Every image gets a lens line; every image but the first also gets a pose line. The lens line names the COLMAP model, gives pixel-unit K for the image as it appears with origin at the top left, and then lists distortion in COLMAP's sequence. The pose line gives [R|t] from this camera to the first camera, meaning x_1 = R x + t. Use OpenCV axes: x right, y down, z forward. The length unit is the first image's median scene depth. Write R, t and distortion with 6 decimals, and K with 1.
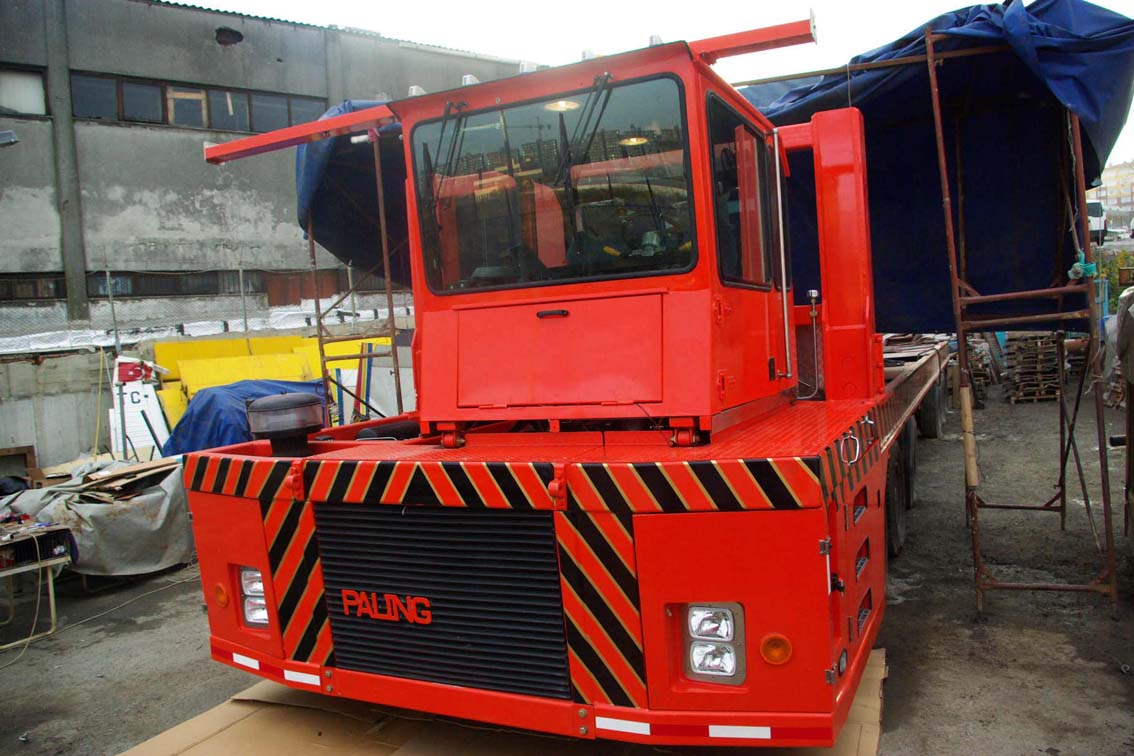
lens RADIAL K [[885.0, 0, 567.0], [0, 885.0, 378.0], [0, 0, 1]] dist [-0.098926, 0.045775]
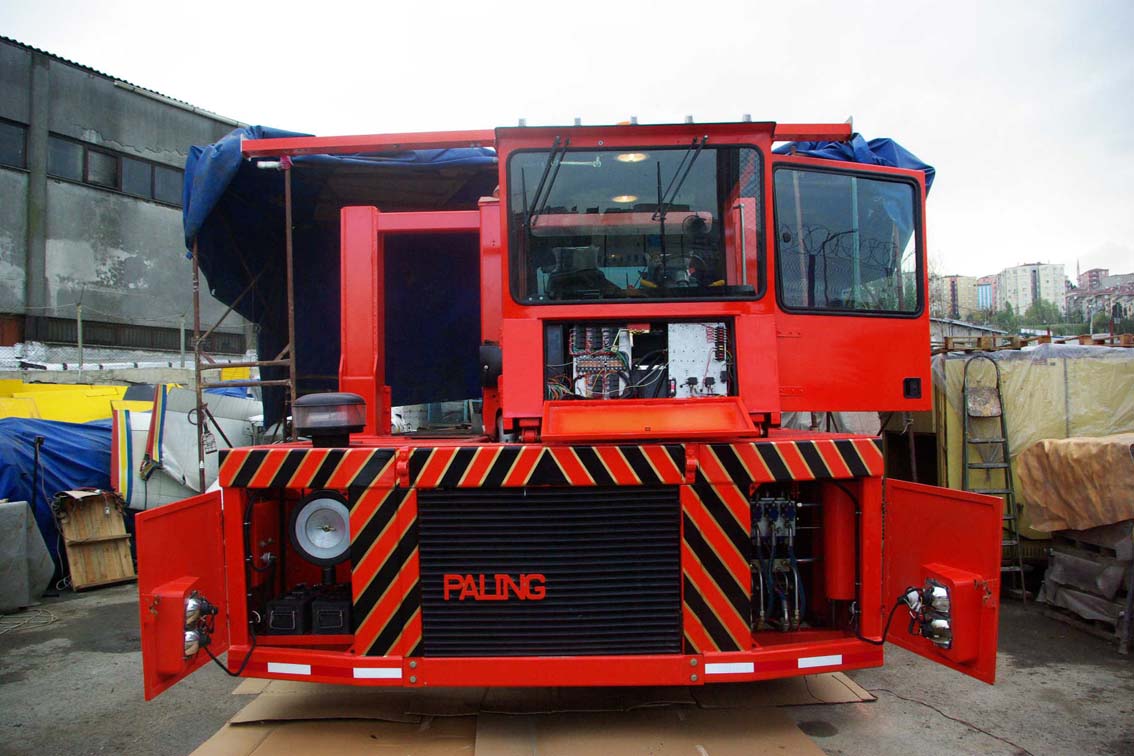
lens RADIAL K [[885.0, 0, 567.0], [0, 885.0, 378.0], [0, 0, 1]] dist [-0.098926, 0.045775]
pose [[0.909729, 0.063378, 0.410336, -0.559111], [-0.019148, 0.993634, -0.111018, 0.122769], [-0.414760, 0.093139, 0.905151, -0.016924]]
